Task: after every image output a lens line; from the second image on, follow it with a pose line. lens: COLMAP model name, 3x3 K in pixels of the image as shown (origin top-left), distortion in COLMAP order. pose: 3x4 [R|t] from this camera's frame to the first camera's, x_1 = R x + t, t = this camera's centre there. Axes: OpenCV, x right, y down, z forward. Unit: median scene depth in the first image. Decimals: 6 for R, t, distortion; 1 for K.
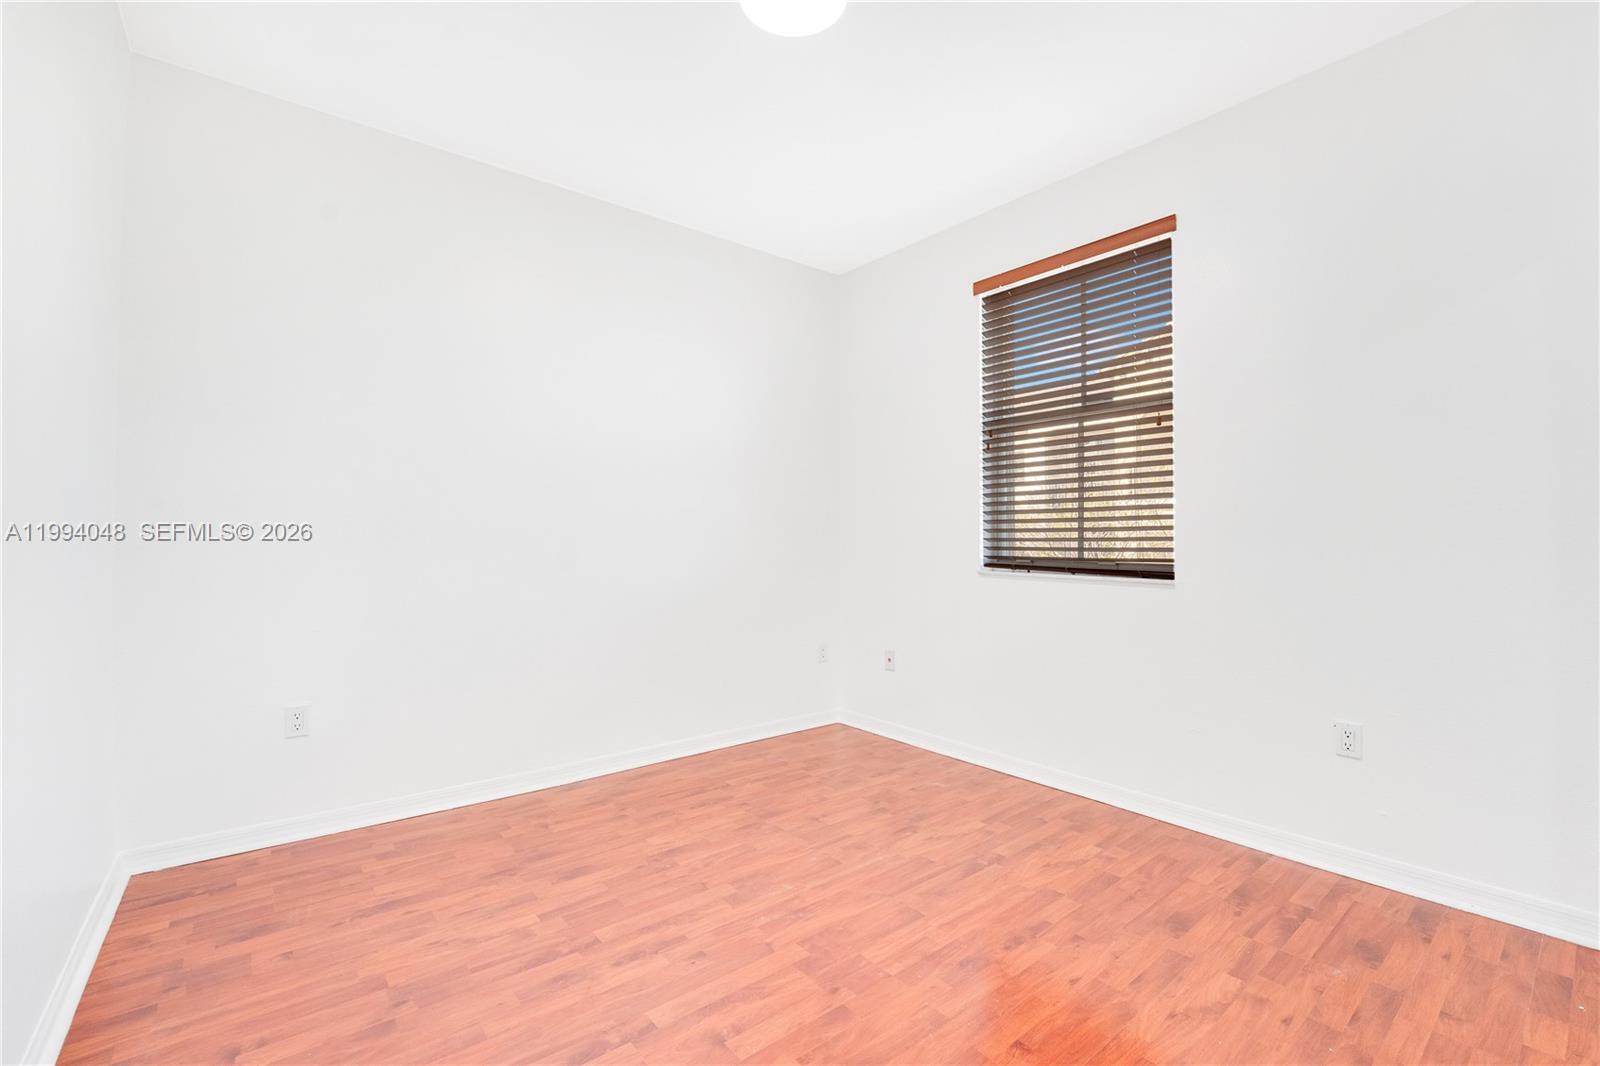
lens RADIAL K [[682.4, 0, 797.9], [0, 682.4, 539.3], [0, 0, 1]] dist [-0.020835, -0.000054]
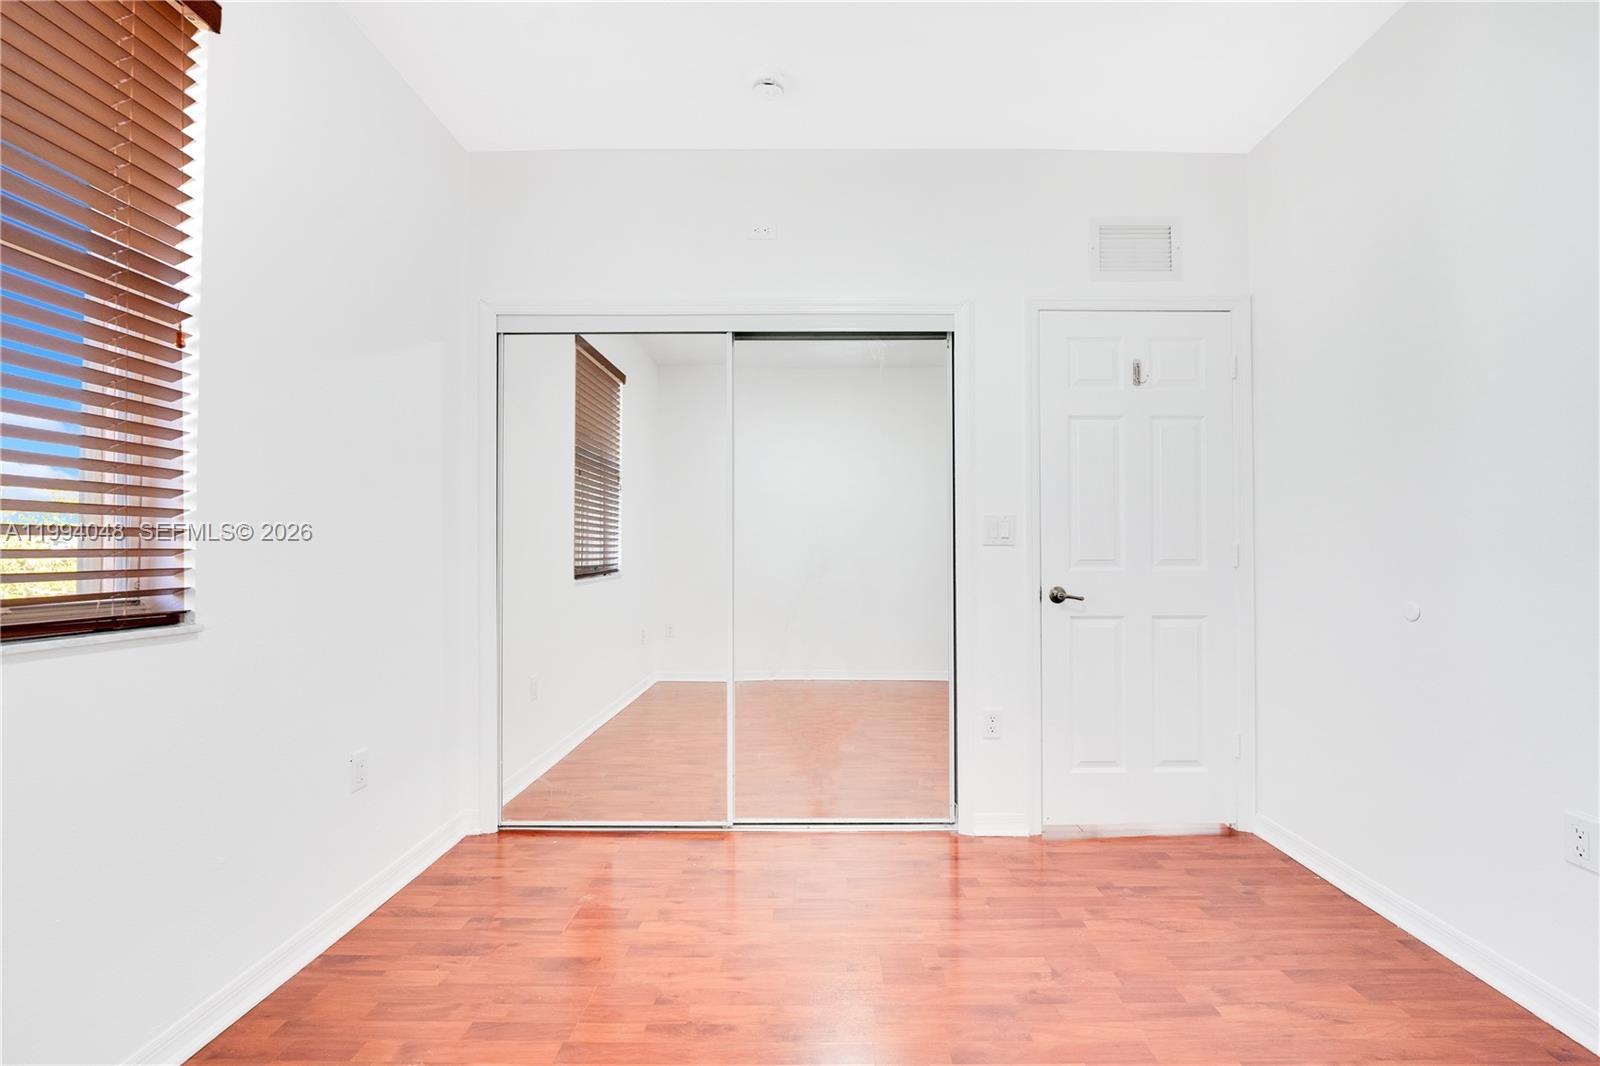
lens RADIAL K [[682.4, 0, 797.9], [0, 682.4, 539.3], [0, 0, 1]] dist [-0.020835, -0.000054]
pose [[-0.778580, 0.019273, 0.627250, -0.305543], [-0.007099, 0.999194, -0.039513, 0.005588], [-0.627505, -0.035217, -0.777815, 1.587987]]
